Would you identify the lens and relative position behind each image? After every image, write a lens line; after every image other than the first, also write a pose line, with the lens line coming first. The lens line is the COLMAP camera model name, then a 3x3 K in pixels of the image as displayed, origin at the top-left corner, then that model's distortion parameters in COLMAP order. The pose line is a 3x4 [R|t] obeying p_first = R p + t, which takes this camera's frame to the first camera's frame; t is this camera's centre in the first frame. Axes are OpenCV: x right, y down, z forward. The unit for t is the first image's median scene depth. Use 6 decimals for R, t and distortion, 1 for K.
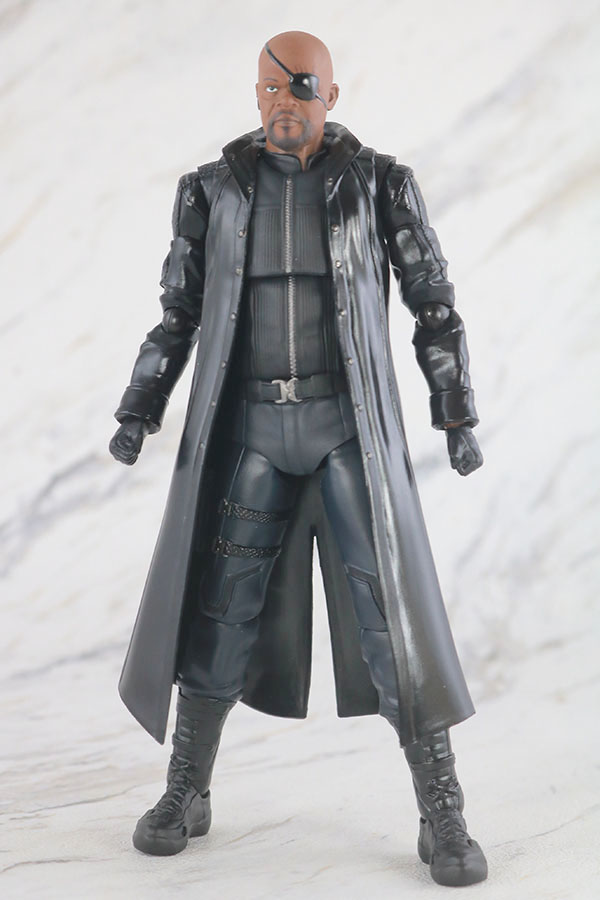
lens RADIAL K [[1892.9, 0, 300.0], [0, 1892.9, 450.0], [0, 0, 1]] dist [-0.002604, -0.136974]
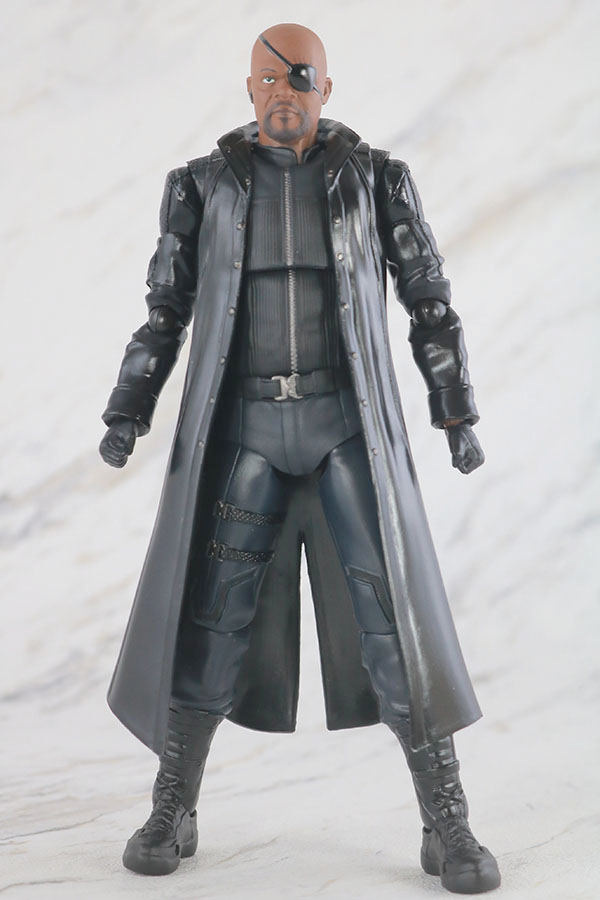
lens RADIAL K [[1892.9, 0, 300.0], [0, 1892.9, 450.0], [0, 0, 1]] dist [-0.002604, -0.136974]
pose [[0.995119, -0.006602, 0.098463, -0.094888], [0.011095, 0.998919, -0.045150, 0.044273], [-0.098059, 0.046022, 0.994116, 0.032276]]
